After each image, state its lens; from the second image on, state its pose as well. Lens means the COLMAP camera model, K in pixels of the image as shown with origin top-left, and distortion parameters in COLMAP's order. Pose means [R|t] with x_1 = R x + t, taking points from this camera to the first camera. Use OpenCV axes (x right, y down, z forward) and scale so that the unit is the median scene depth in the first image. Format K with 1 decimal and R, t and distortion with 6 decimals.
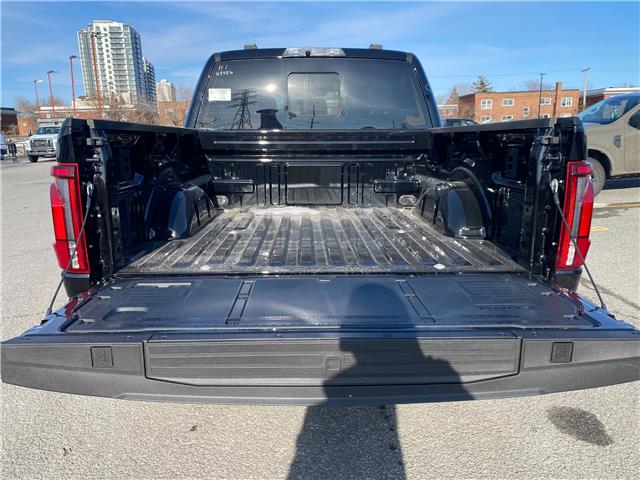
lens RADIAL K [[478.3, 0, 319.9], [0, 478.3, 248.2], [0, 0, 1]] dist [0.000559, 0.002689]
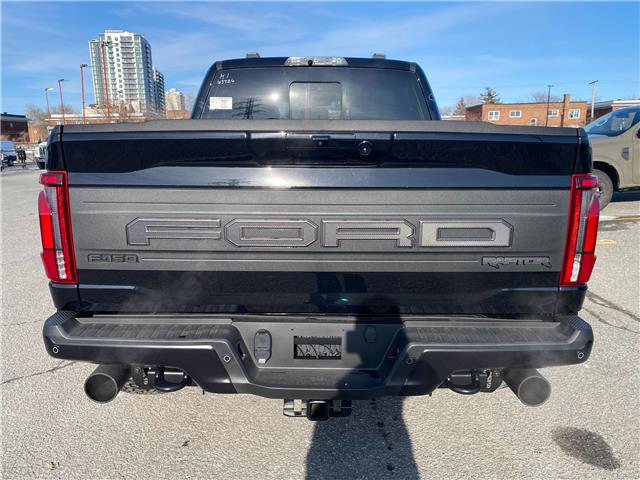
lens RADIAL K [[478.7, 0, 319.9], [0, 478.7, 246.7], [0, 0, 1]] dist [0.003404, -0.001374]
pose [[0.999856, 0.011475, -0.012526, 0.011677], [-0.011751, 0.999686, -0.022154, -0.003599], [0.012268, 0.022298, 0.999676, 0.015859]]
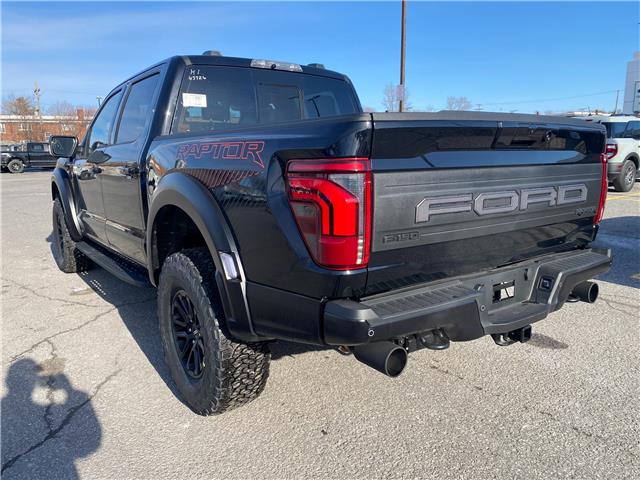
lens RADIAL K [[475.0, 0, 320.0], [0, 475.0, 240.0], [0, 0, 1]] dist [0.004937, 0.003027]
pose [[0.822897, -0.104683, 0.558464, -0.558955], [0.136045, 0.990592, -0.014778, -0.001568], [-0.551663, 0.088136, 0.829397, 0.113961]]
